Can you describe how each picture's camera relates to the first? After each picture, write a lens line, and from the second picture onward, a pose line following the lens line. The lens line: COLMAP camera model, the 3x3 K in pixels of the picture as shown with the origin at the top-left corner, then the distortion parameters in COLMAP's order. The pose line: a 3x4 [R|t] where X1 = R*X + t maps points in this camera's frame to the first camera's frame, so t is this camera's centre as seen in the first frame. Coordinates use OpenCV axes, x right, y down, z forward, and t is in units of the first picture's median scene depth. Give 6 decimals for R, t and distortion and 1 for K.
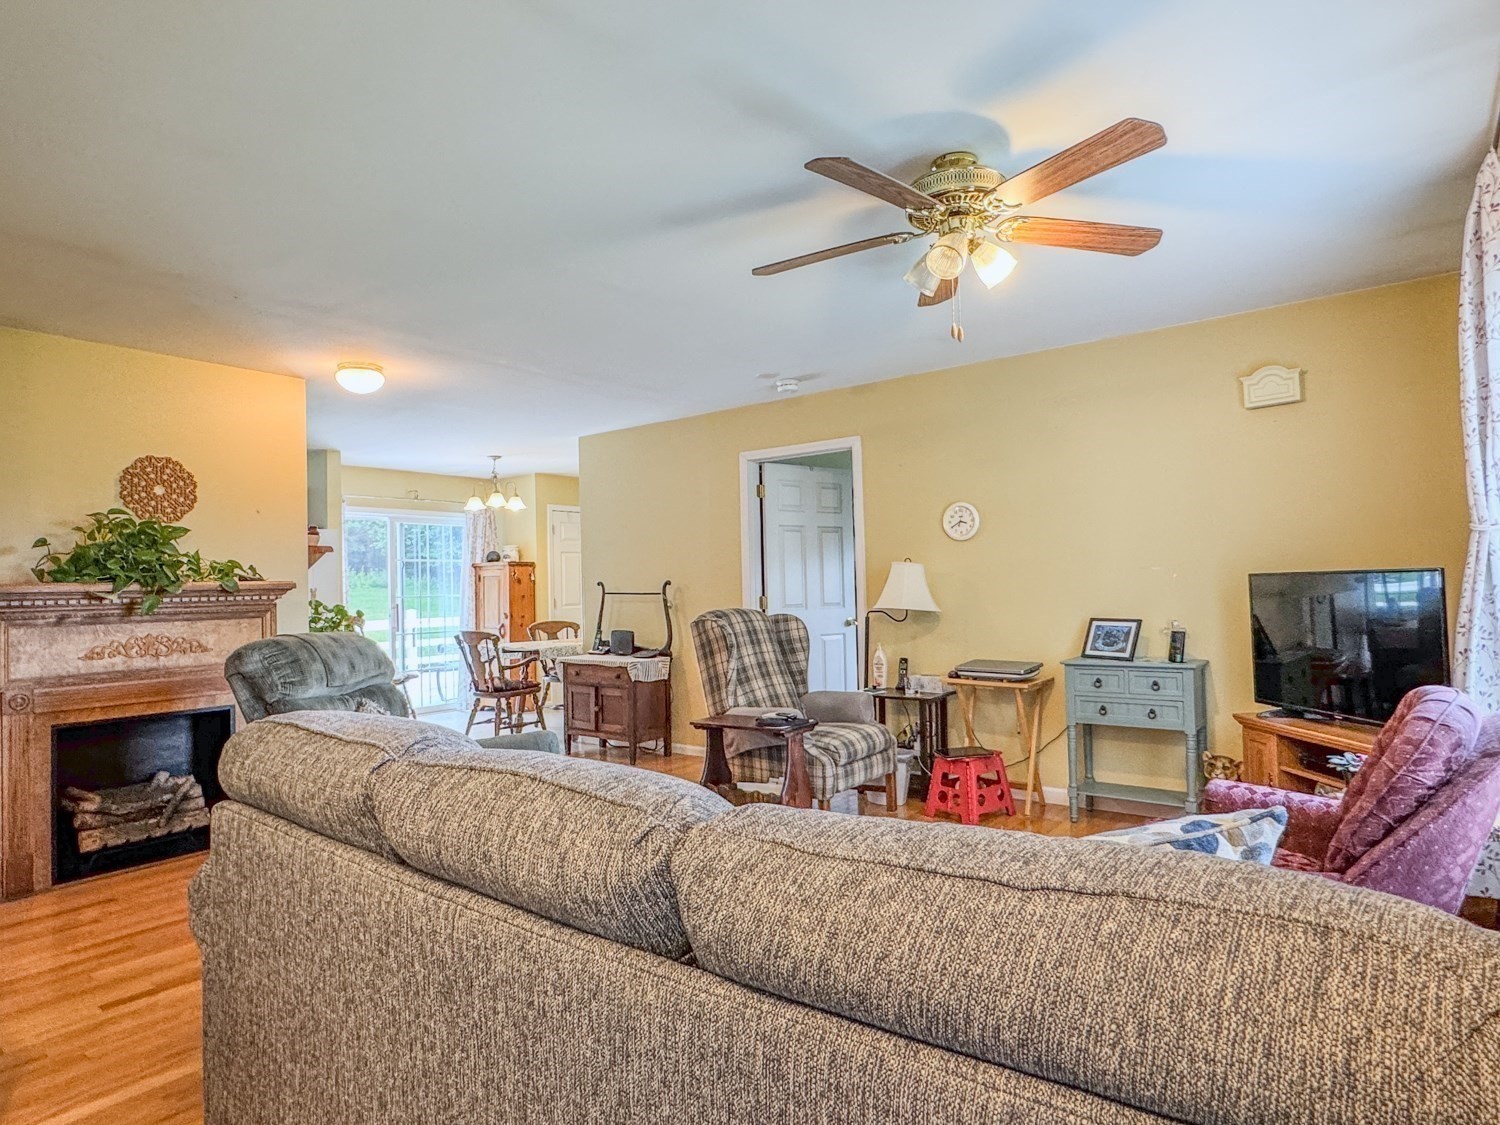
lens RADIAL K [[854.7, 0, 748.8], [0, 854.7, 561.2], [0, 0, 1]] dist [0.001067, -0.000837]
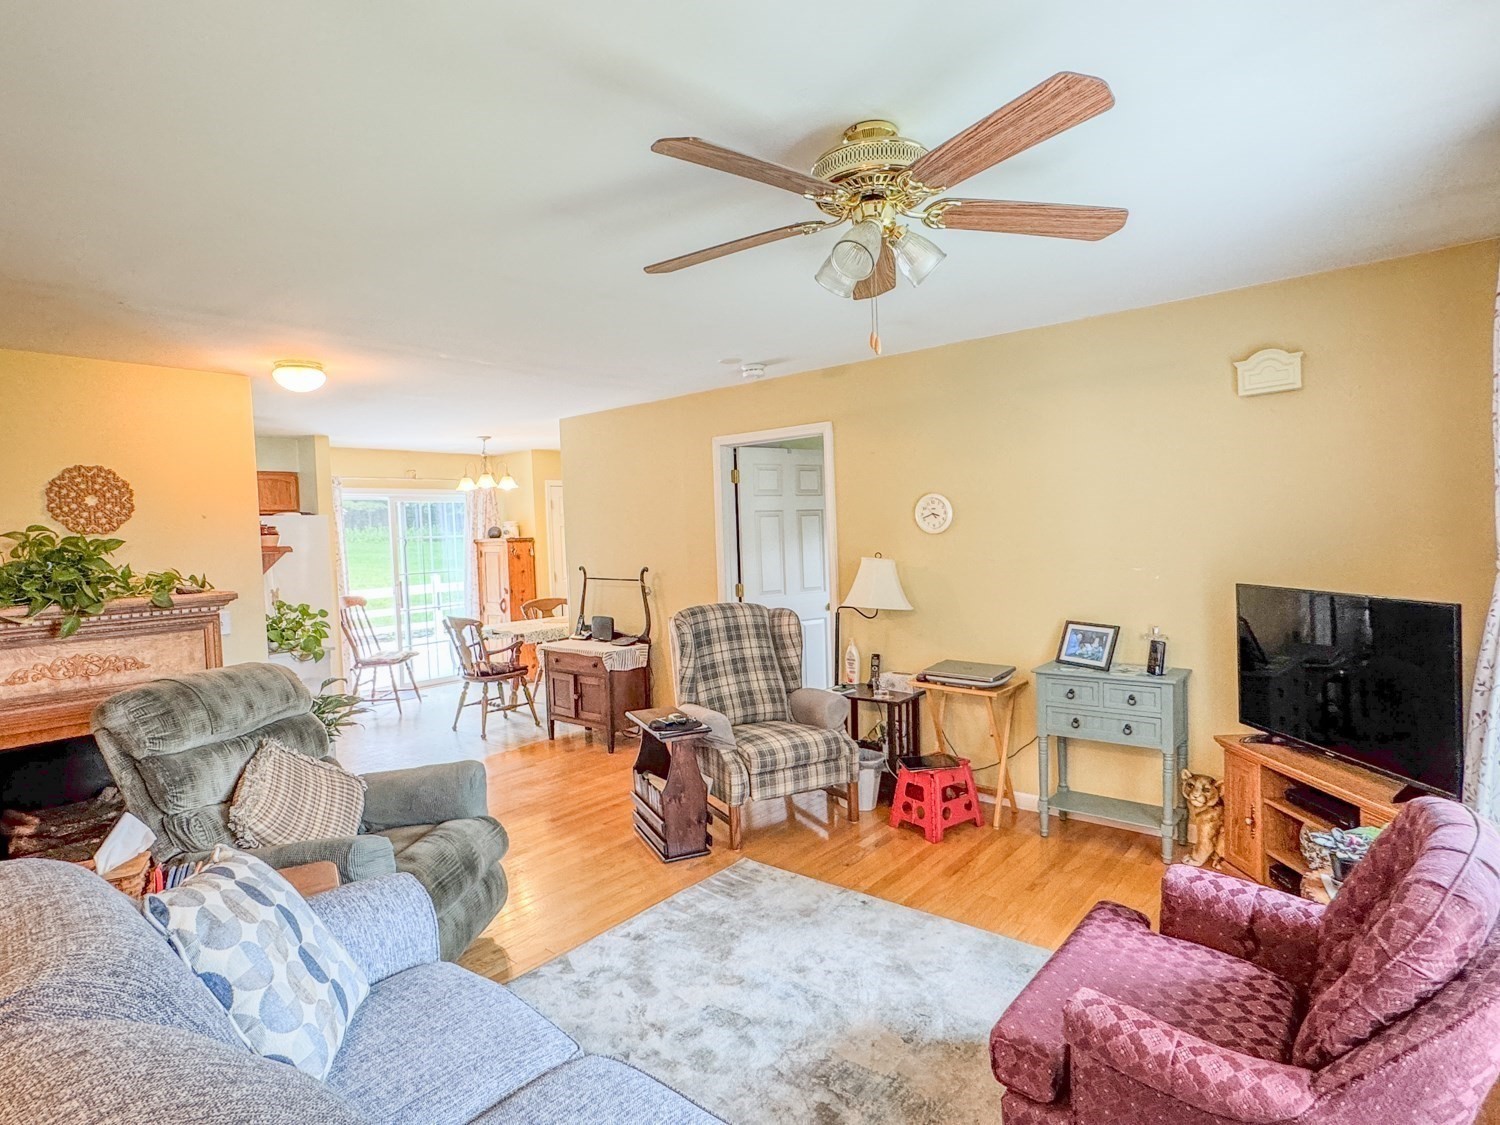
lens RADIAL K [[794.5, 0, 751.8], [0, 794.5, 560.0], [0, 0, 1]] dist [-0.000463, -0.000404]
pose [[0.999189, -0.010449, -0.038882, 0.092847], [0.013106, 0.997549, 0.068726, -0.068030], [0.038069, -0.069180, 0.996878, 0.126215]]
